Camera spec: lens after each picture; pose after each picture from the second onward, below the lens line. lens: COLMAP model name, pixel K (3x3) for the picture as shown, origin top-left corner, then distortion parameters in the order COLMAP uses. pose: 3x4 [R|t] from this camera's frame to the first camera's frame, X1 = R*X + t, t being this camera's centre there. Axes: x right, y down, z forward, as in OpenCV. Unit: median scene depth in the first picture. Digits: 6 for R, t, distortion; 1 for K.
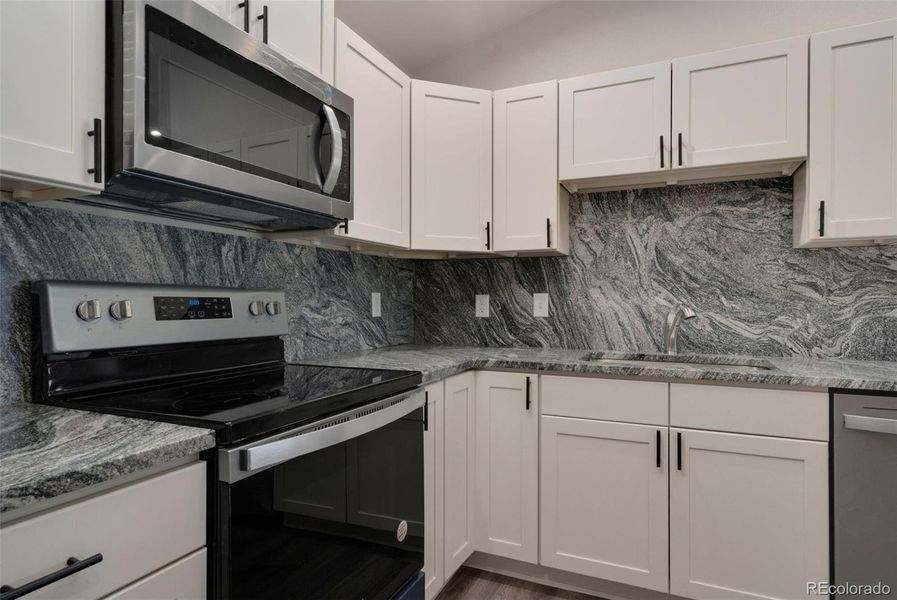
lens RADIAL K [[506.4, 0, 444.9], [0, 506.4, 297.8], [0, 0, 1]] dist [0.004825, 0.002053]
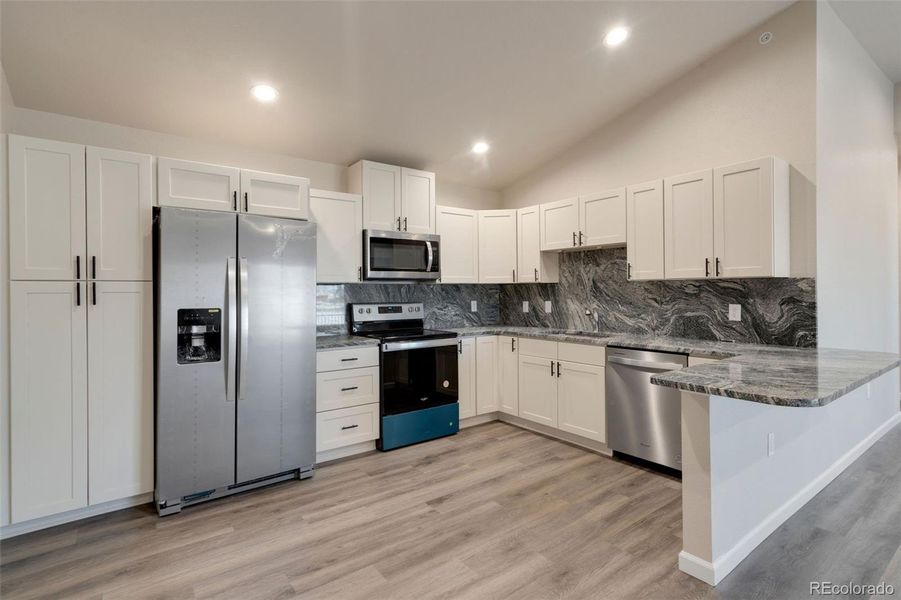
lens RADIAL K [[445.7, 0, 454.5], [0, 445.7, 289.0], [0, 0, 1]] dist [0.017154, 0.000195]
pose [[0.883552, -0.010959, -0.468205, 0.830816], [0.011934, 0.999928, -0.000884, -0.071989], [0.468182, -0.004807, 0.883619, -0.913072]]
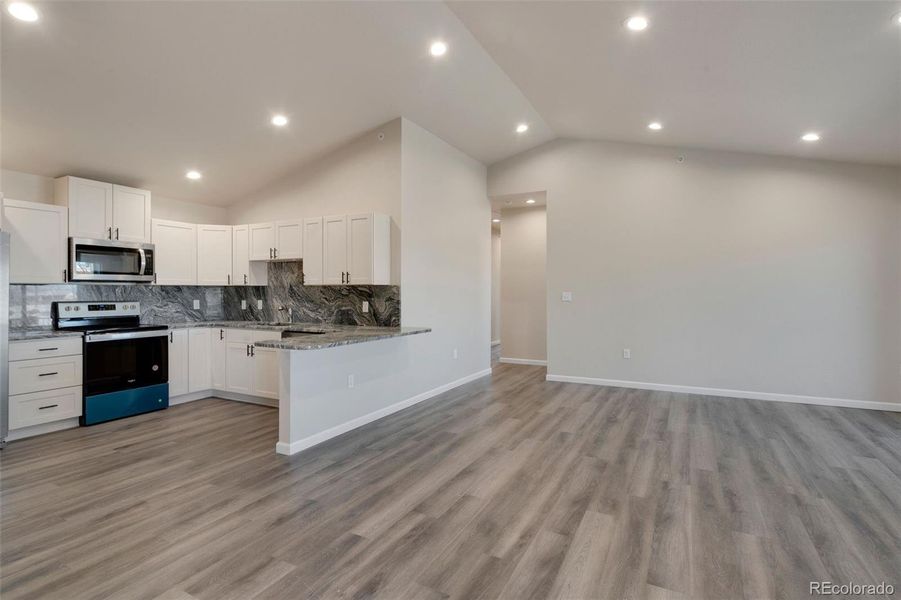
lens RADIAL K [[444.2, 0, 453.1], [0, 444.2, 293.8], [0, 0, 1]] dist [0.000454, 0.000318]
pose [[0.998661, -0.000951, -0.051715, 1.536658], [0.001499, 0.999943, 0.010544, -0.075332], [0.051702, -0.010608, 0.998606, -1.447418]]
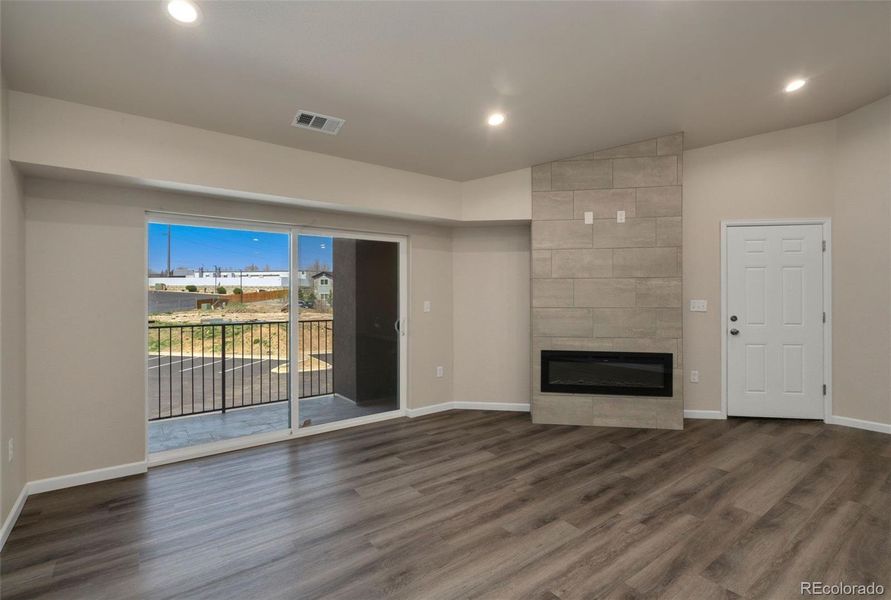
lens RADIAL K [[417.9, 0, 443.6], [0, 417.9, 295.2], [0, 0, 1]] dist [-0.001208, -0.000008]
pose [[-0.876862, 0.001976, 0.480739, 2.058390], [0.000915, 0.999997, -0.002442, -0.091223], [-0.480742, -0.001702, -0.876860, 1.245056]]
